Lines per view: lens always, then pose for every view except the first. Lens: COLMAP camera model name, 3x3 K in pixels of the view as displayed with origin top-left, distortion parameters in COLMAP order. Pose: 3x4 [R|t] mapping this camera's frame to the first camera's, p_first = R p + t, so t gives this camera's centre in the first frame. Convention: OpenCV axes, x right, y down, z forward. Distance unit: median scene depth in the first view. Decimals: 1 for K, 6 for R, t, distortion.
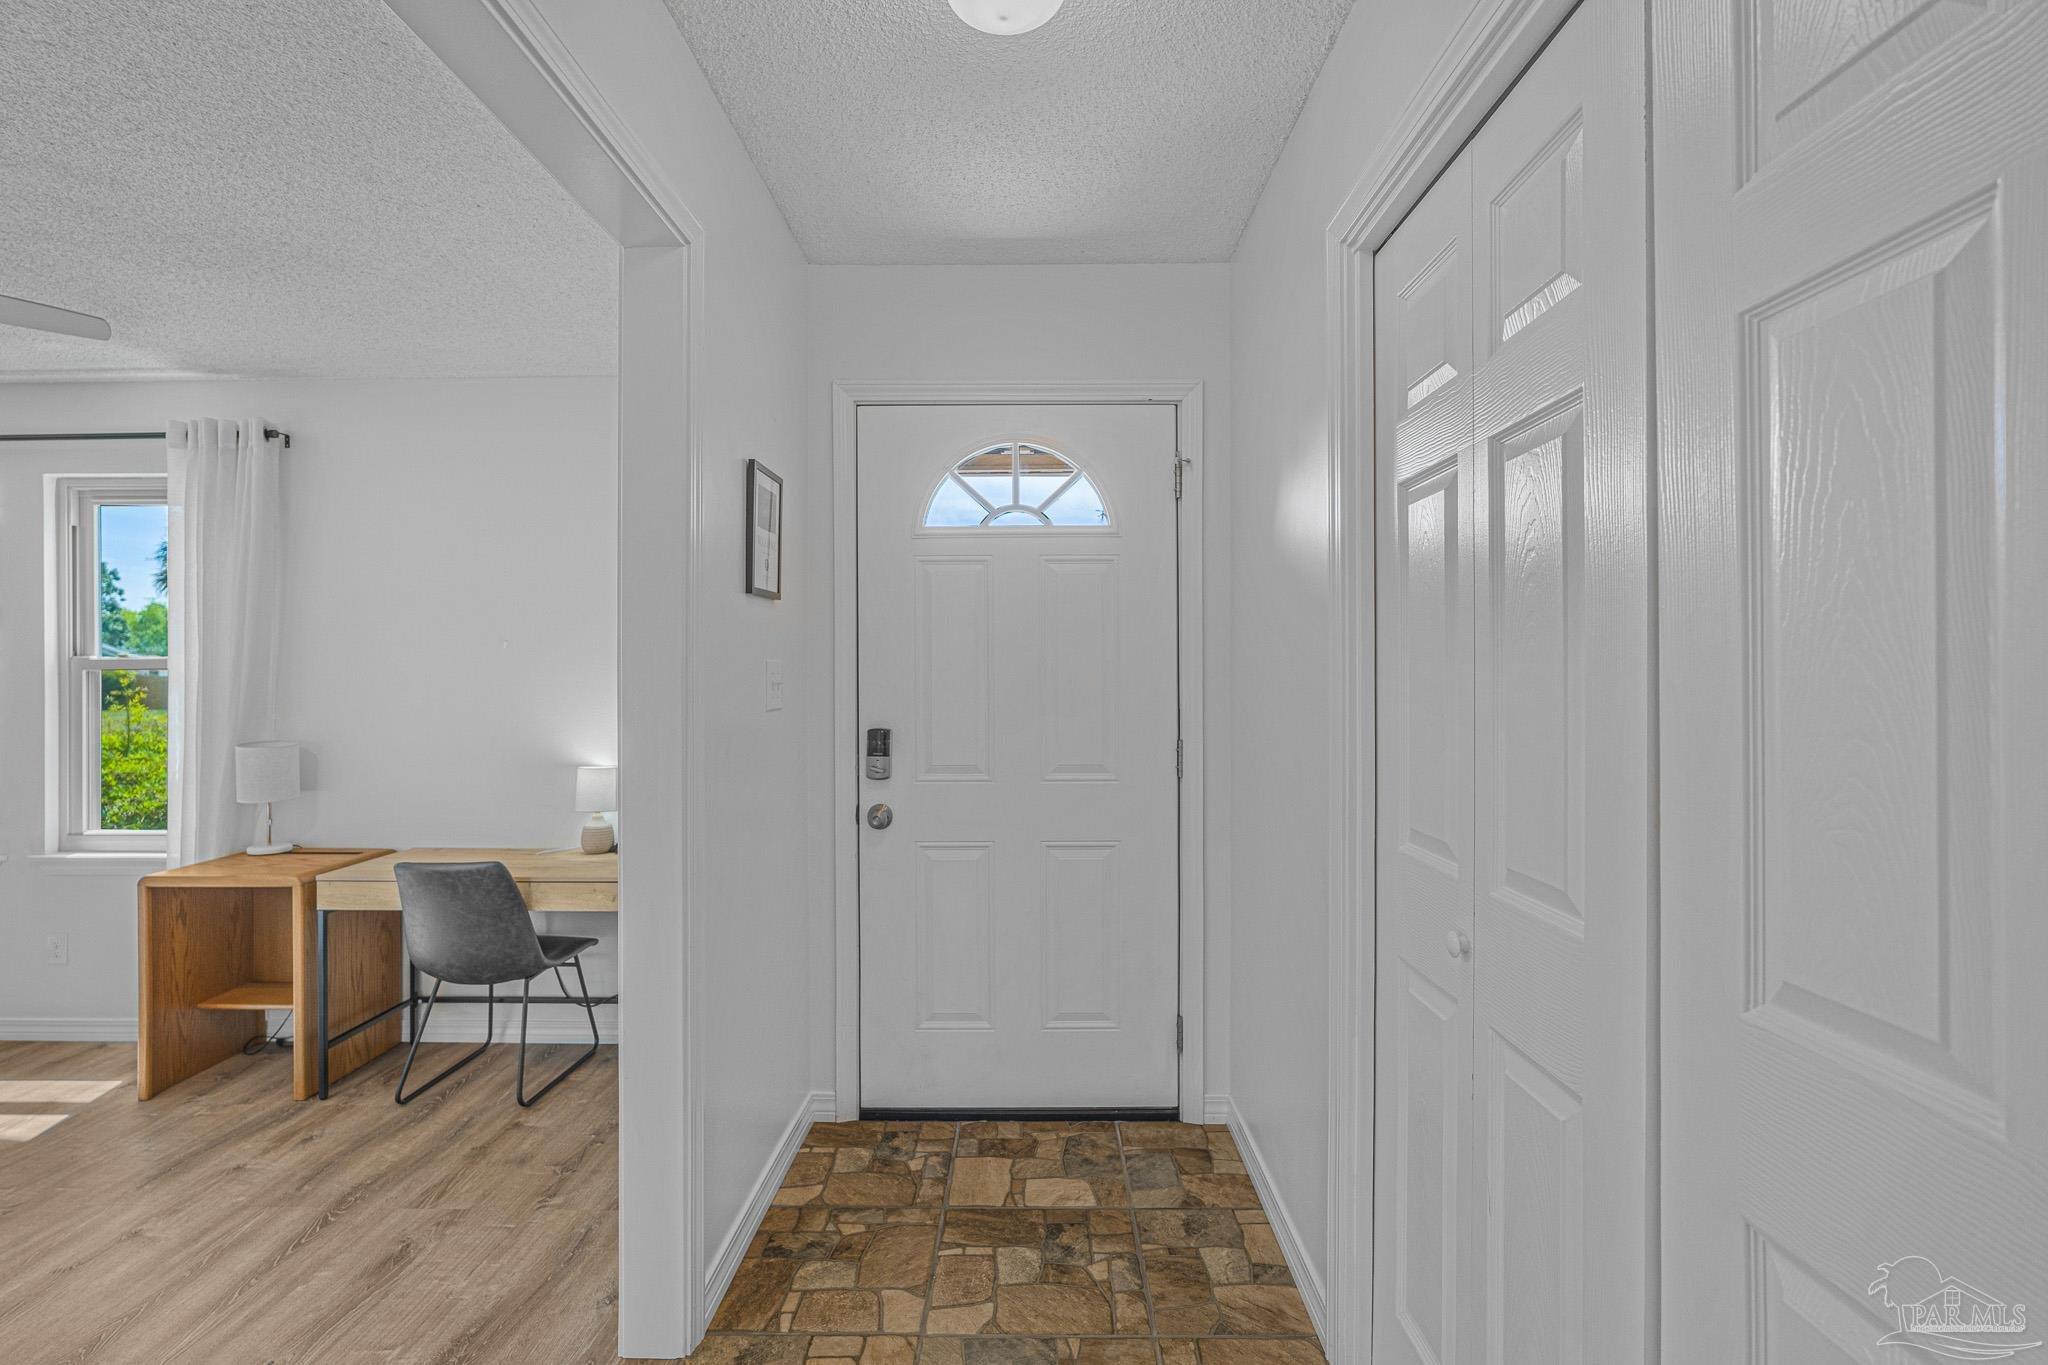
lens RADIAL K [[920.7, 0, 1026.5], [0, 920.7, 682.1], [0, 0, 1]] dist [-0.005961, 0.004016]
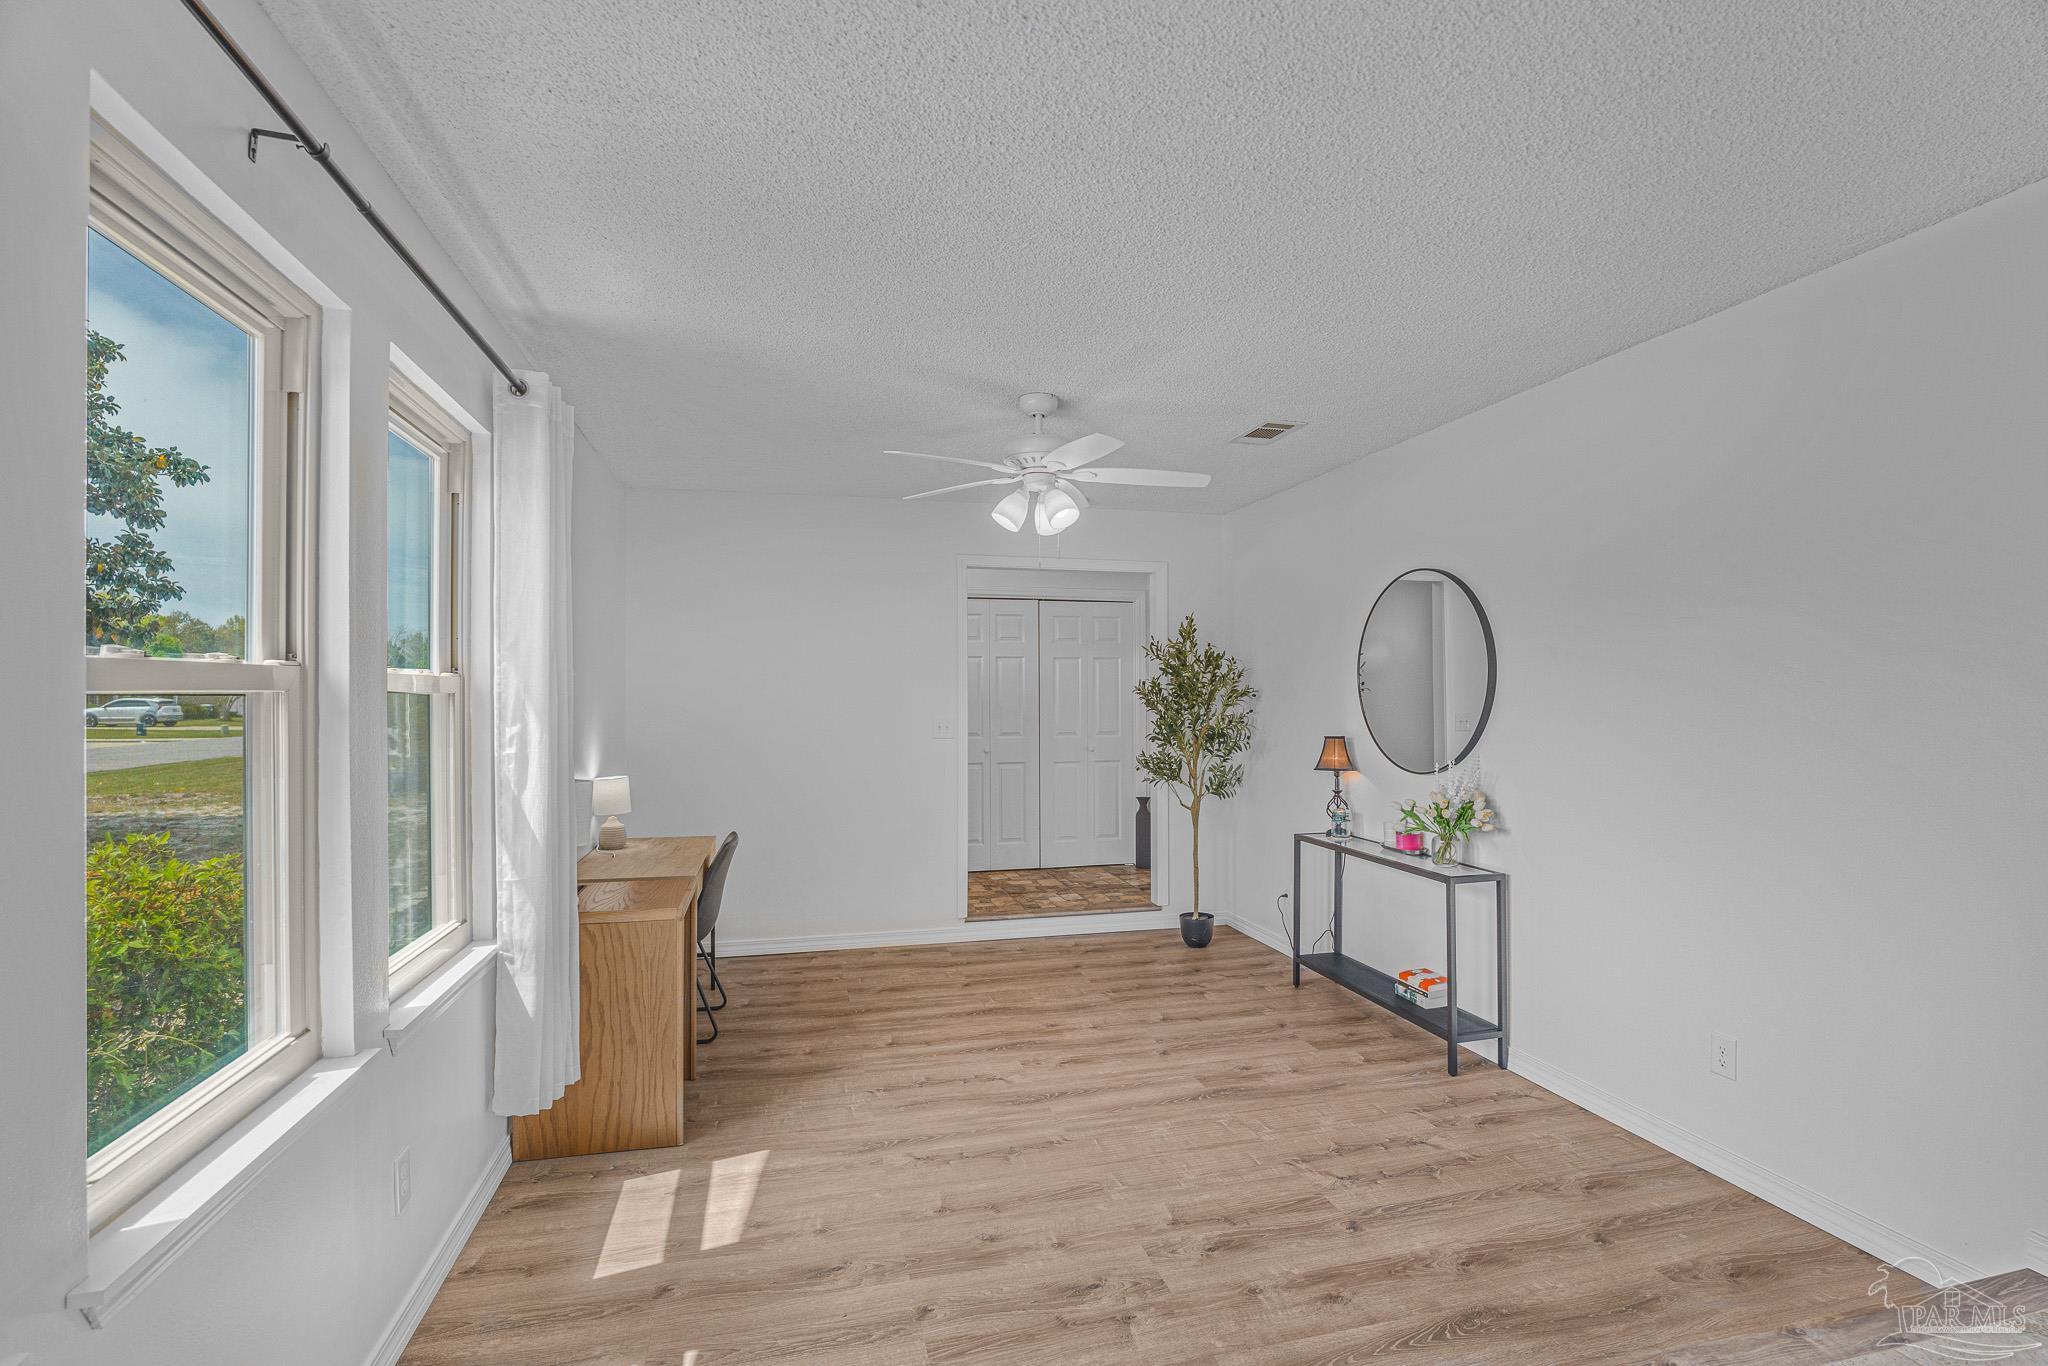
lens RADIAL K [[920.7, 0, 1022.9], [0, 920.7, 688.1], [0, 0, 1]] dist [-0.005961, 0.004016]
pose [[-0.247843, 0.005145, 0.968787, -2.445828], [0.001650, 0.999987, -0.004888, -0.008702], [-0.968799, 0.000387, -0.247848, 1.113997]]
